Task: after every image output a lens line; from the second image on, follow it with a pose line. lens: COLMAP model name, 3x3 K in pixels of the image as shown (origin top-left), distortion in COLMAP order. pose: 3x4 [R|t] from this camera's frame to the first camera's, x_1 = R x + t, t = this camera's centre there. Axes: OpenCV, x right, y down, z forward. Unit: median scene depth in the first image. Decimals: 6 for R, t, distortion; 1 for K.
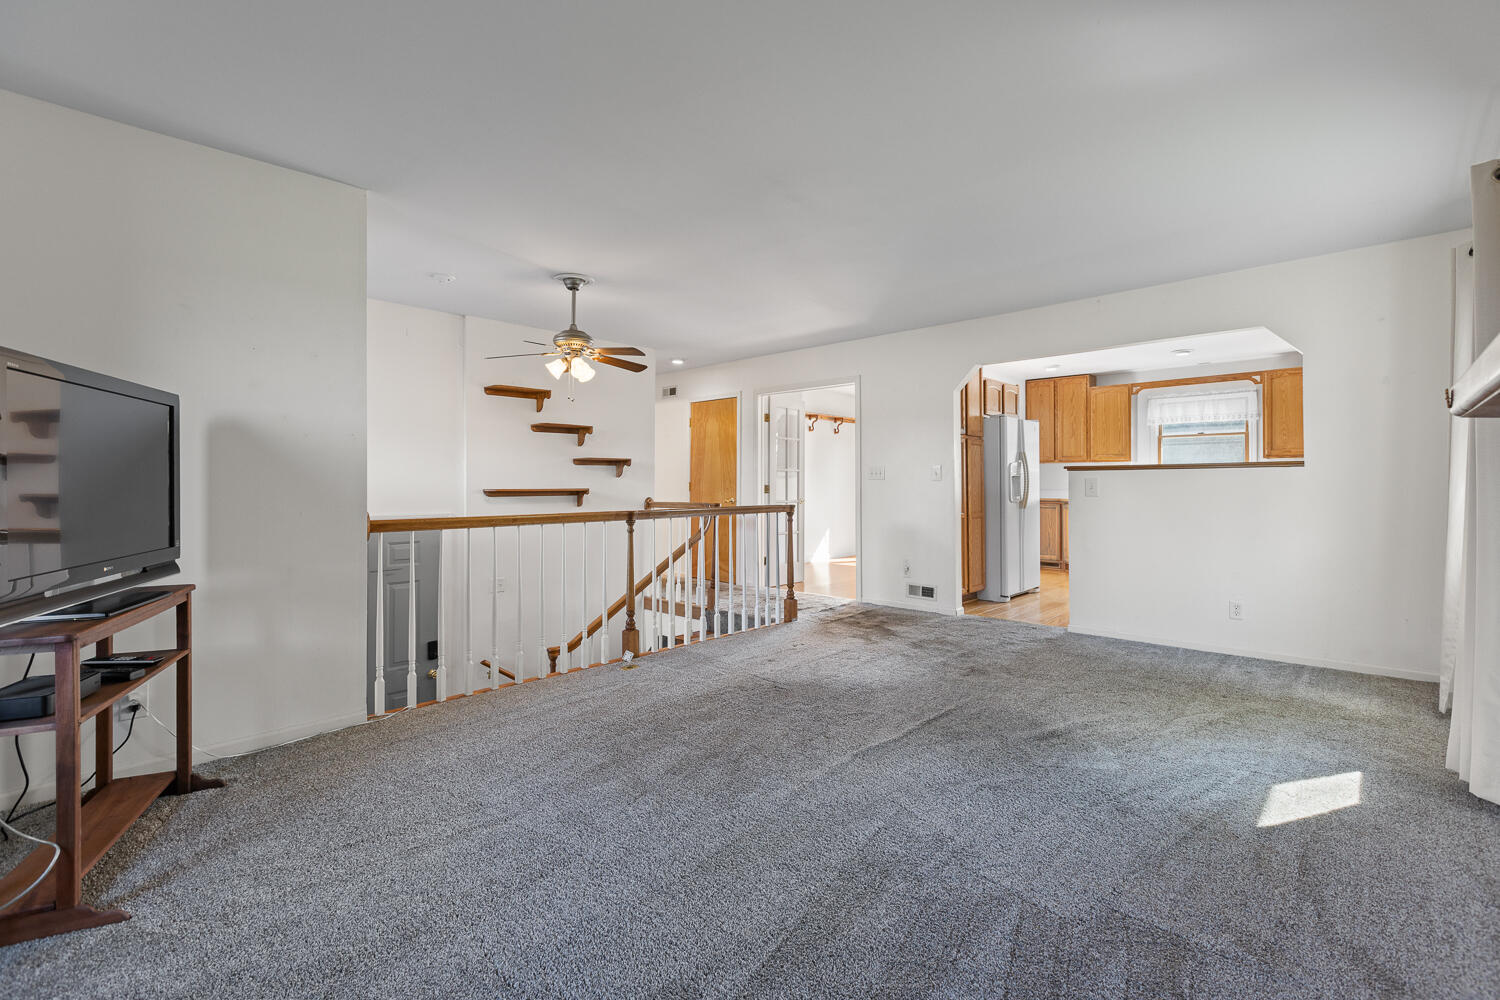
lens RADIAL K [[672.5, 0, 767.0], [0, 672.5, 482.1], [0, 0, 1]] dist [-0.004036, 0.000306]
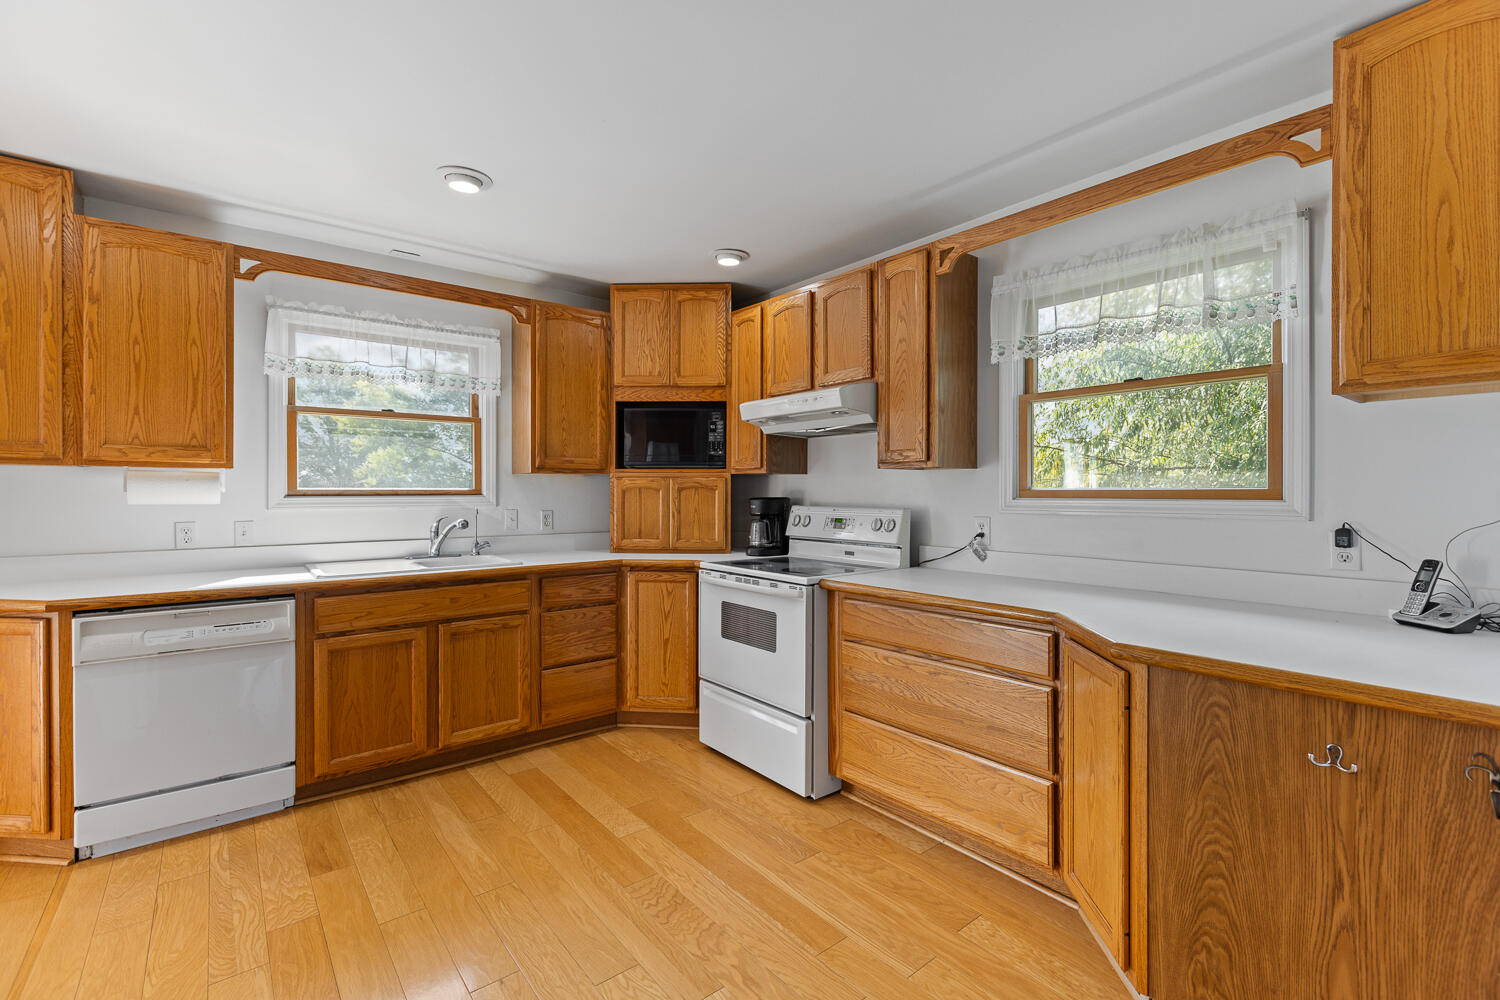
lens RADIAL K [[672.5, 0, 754.2], [0, 672.5, 495.2], [0, 0, 1]] dist [-0.004036, 0.000306]
pose [[0.158205, -0.004159, 0.987398, 0.269881], [-0.000977, 0.999990, 0.004369, -0.020750], [-0.987406, -0.001656, 0.158199, 0.762072]]
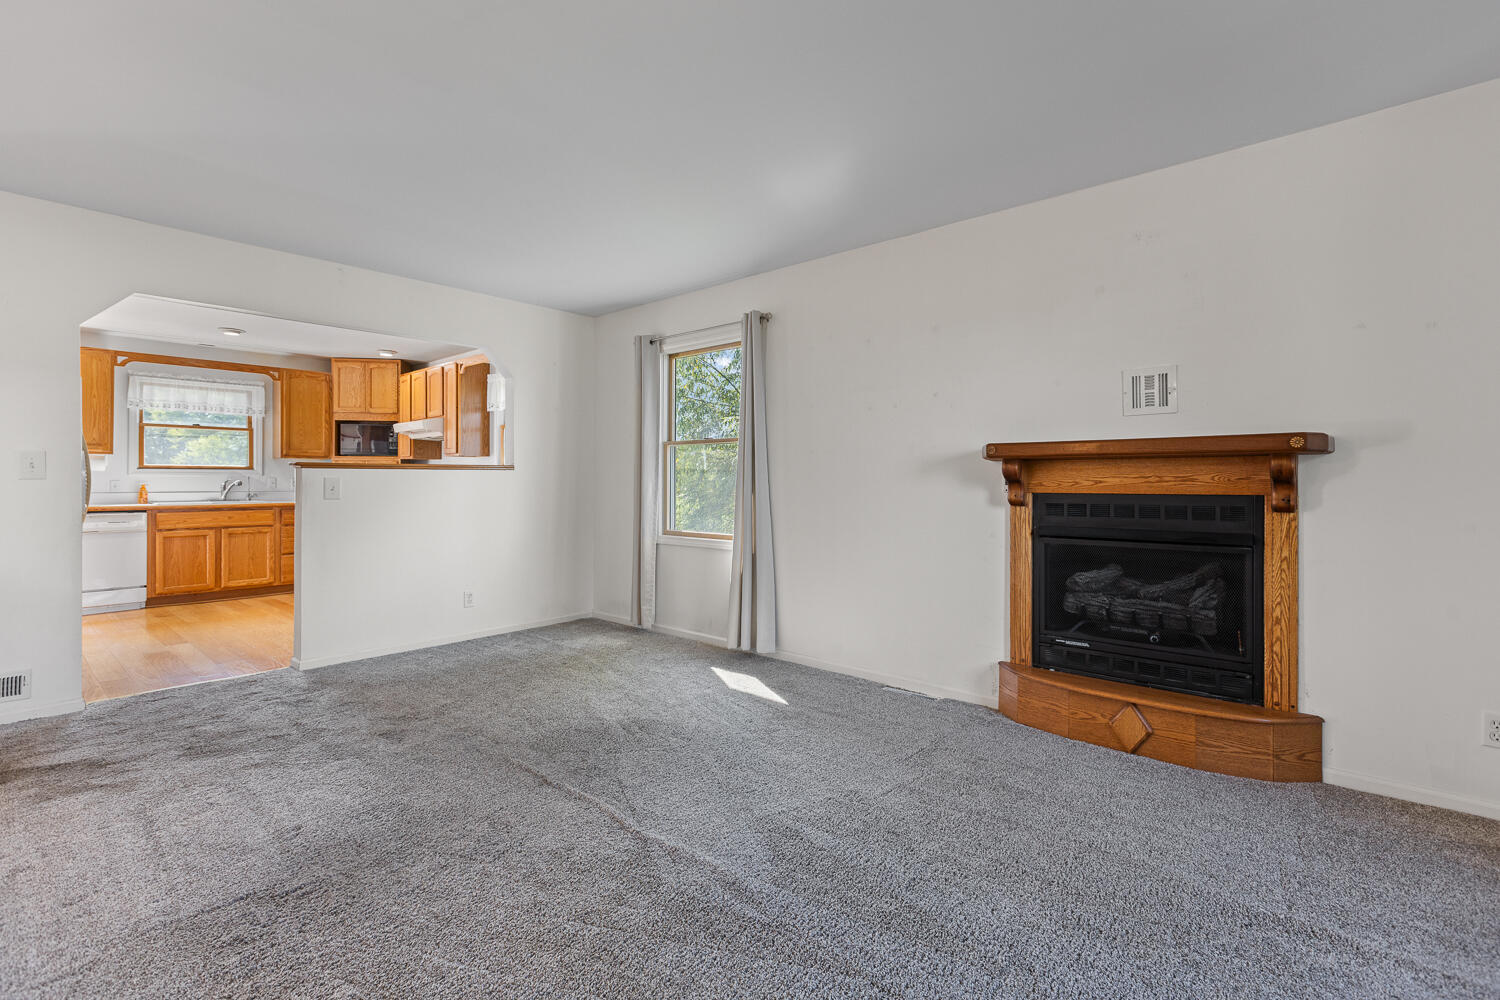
lens RADIAL K [[672.5, 0, 756.3], [0, 672.5, 479.3], [0, 0, 1]] dist [-0.004036, 0.000306]
pose [[-0.022115, 0.003939, 0.999748, -0.251034], [-0.001951, 0.999990, -0.003983, -0.001225], [-0.999754, -0.002038, -0.022107, 0.335230]]
